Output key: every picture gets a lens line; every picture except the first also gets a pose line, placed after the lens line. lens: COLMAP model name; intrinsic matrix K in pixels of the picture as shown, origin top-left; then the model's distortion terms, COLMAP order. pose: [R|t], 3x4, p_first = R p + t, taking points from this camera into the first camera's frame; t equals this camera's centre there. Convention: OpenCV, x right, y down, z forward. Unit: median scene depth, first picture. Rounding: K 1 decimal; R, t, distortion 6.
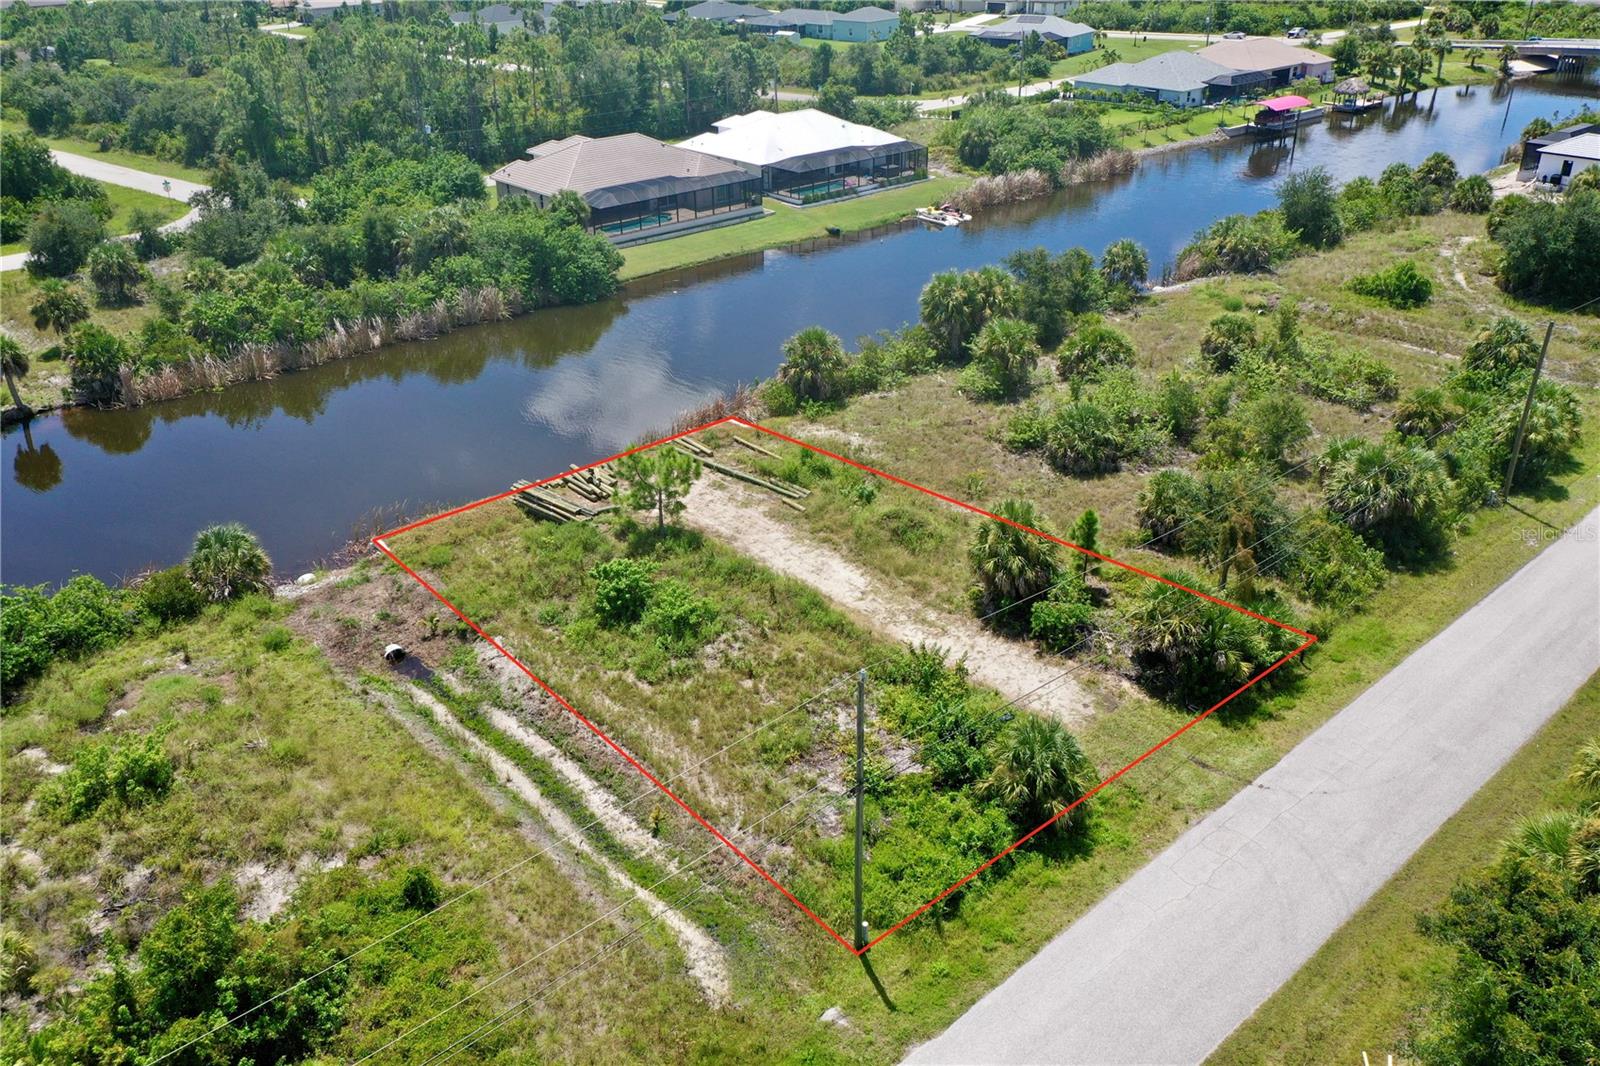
lens RADIAL K [[1258.7, 0, 800.0], [0, 1258.7, 533.0], [0, 0, 1]] dist [-0.005846, -0.001489]
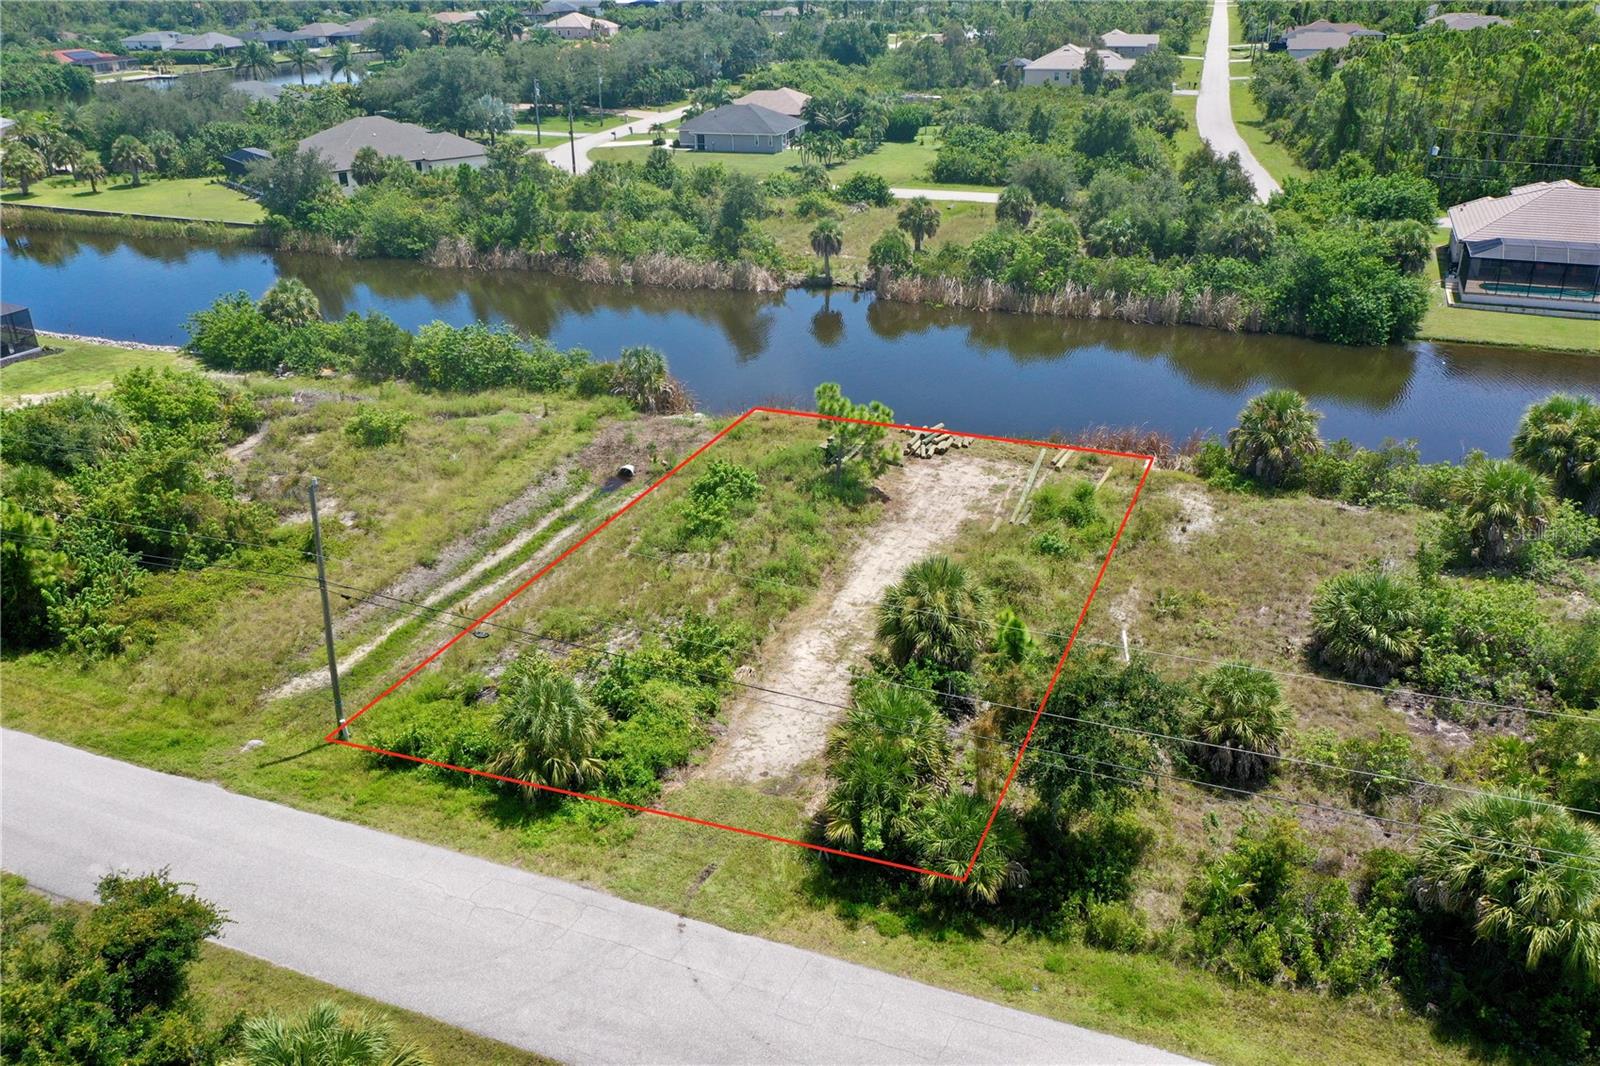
lens RADIAL K [[1258.7, 0, 800.0], [0, 1258.7, 533.0], [0, 0, 1]] dist [-0.005846, -0.001489]
pose [[0.441387, 0.380986, -0.812421, 0.825837], [-0.404533, 0.892648, 0.198827, -0.174147], [0.800956, 0.240891, 0.548125, 0.508997]]
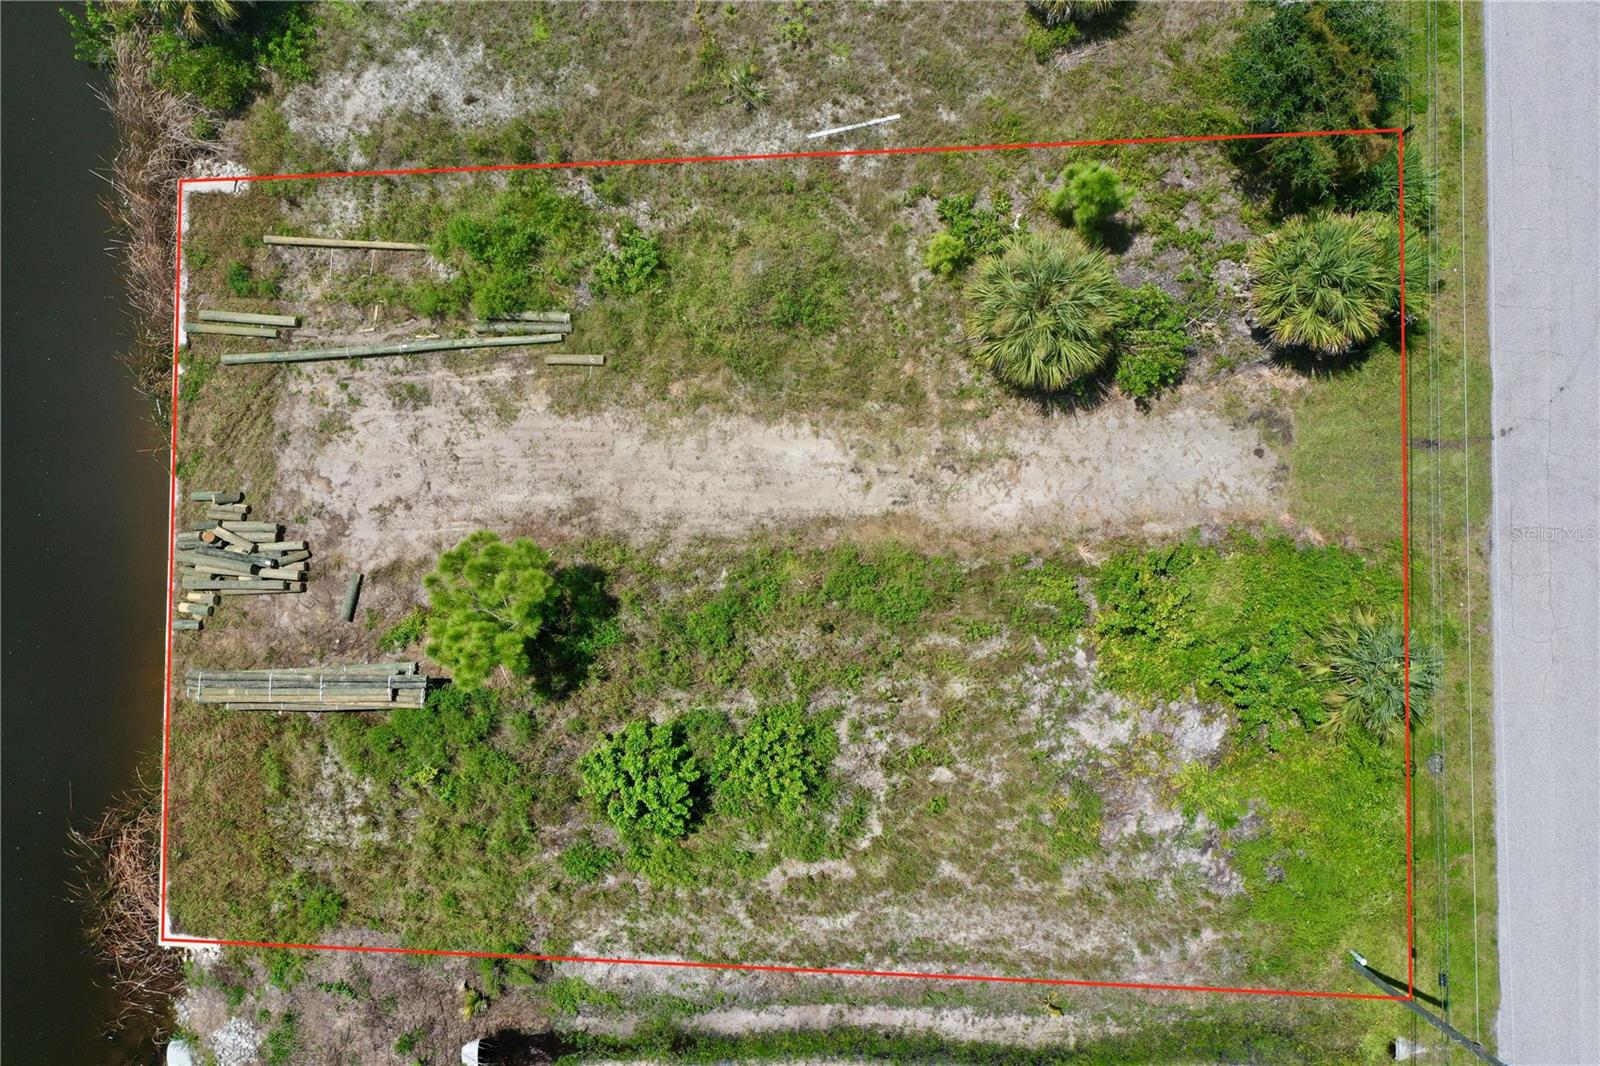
lens RADIAL K [[1258.7, 0, 800.0], [0, 1258.7, 533.0], [0, 0, 1]] dist [-0.005846, -0.001489]
pose [[0.670957, -0.740608, 0.036268, -0.020376], [0.354061, 0.362972, 0.861912, -0.575848], [-0.651504, -0.565465, 0.505759, 0.746902]]
